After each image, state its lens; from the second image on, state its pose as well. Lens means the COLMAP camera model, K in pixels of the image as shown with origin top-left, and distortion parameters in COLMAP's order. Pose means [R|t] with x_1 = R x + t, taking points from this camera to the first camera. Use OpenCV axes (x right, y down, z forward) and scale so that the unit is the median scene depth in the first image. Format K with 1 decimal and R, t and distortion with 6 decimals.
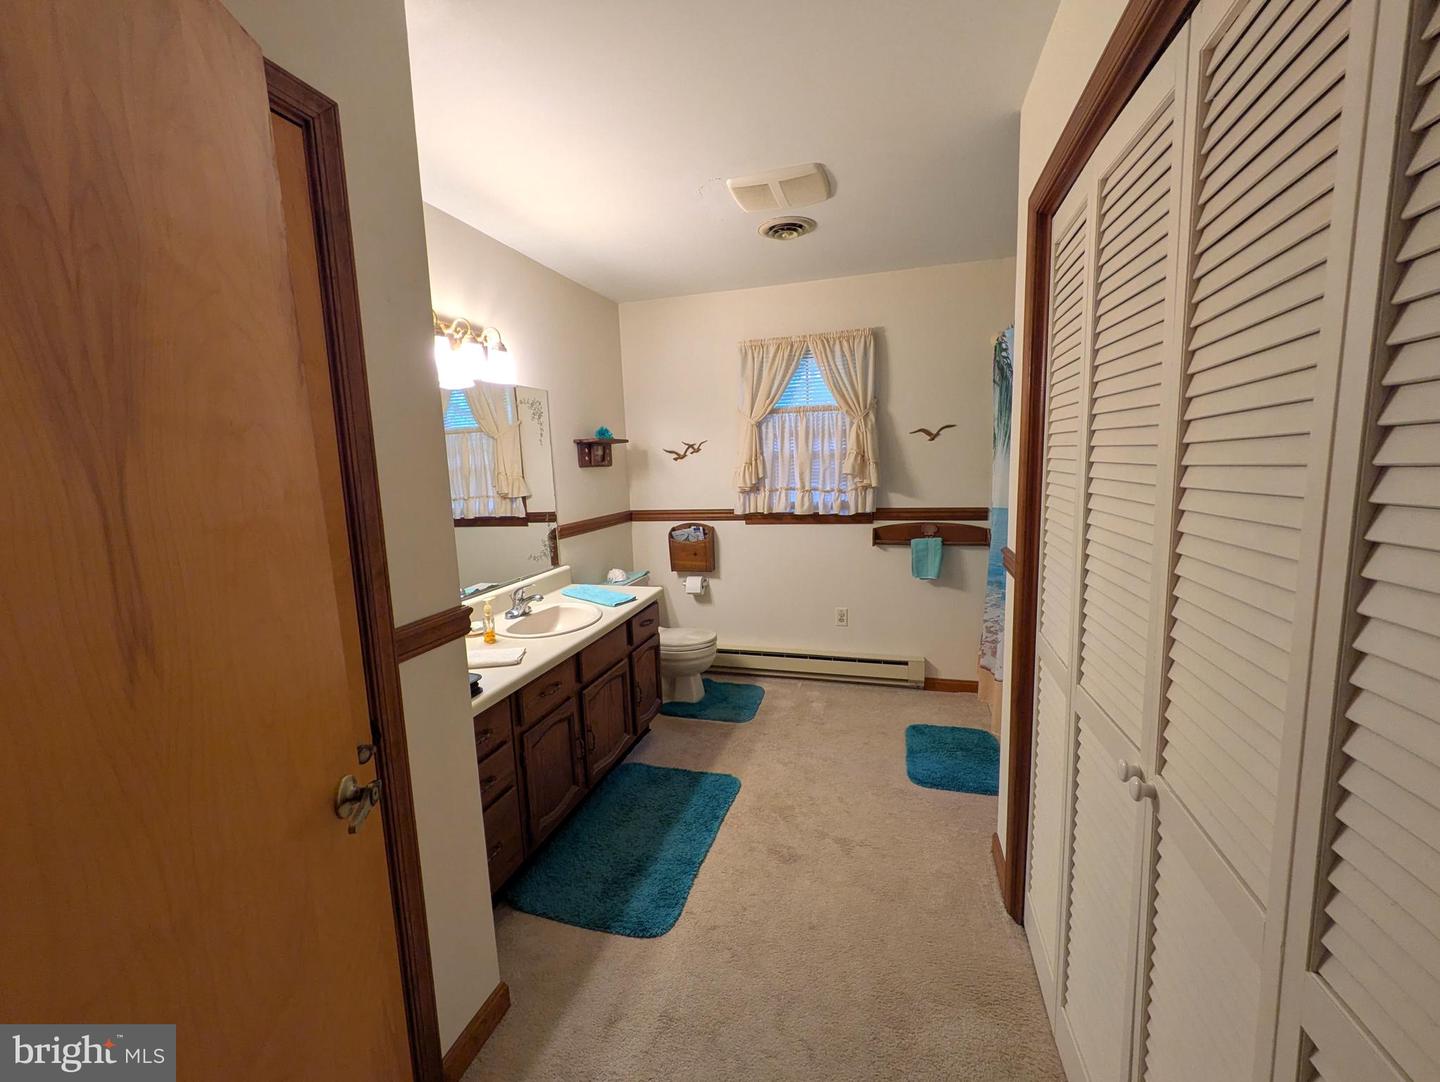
lens RADIAL K [[570.1, 0, 720.8], [0, 570.1, 542.7], [0, 0, 1]] dist [0.000736, 0.000807]
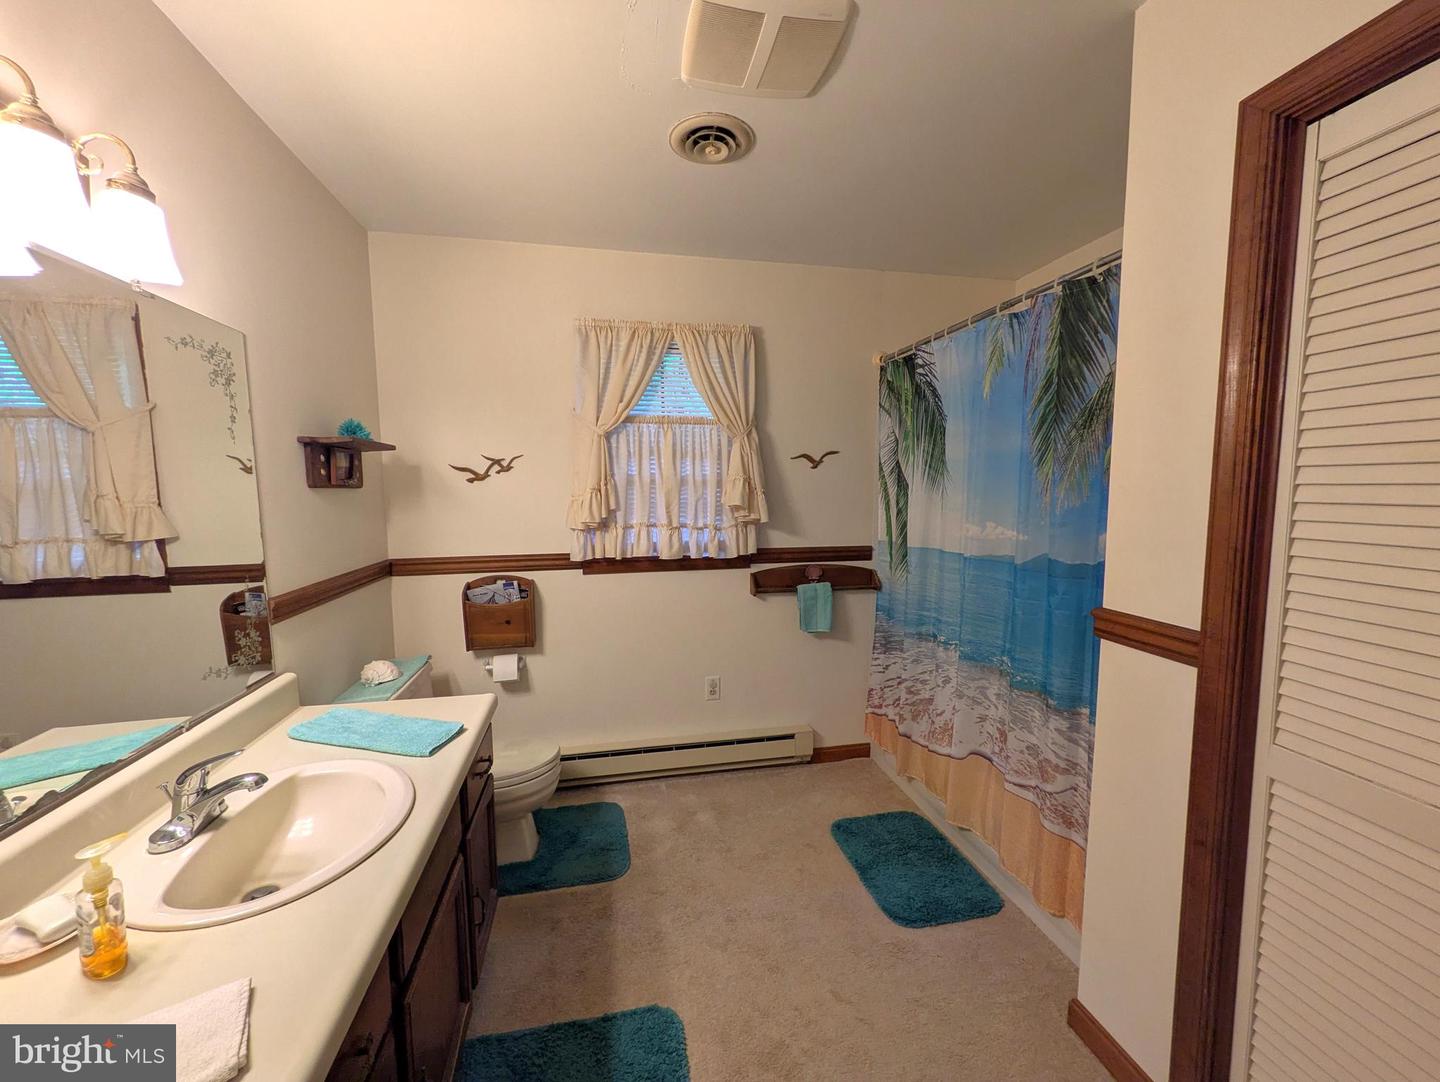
lens RADIAL K [[569.1, 0, 725.2], [0, 569.1, 546.0], [0, 0, 1]] dist [-0.001774, -0.000446]
pose [[0.885572, -0.018793, 0.464121, -0.137646], [0.043752, 0.998114, -0.043066, -0.031606], [-0.462436, 0.058444, 0.884724, 0.306941]]
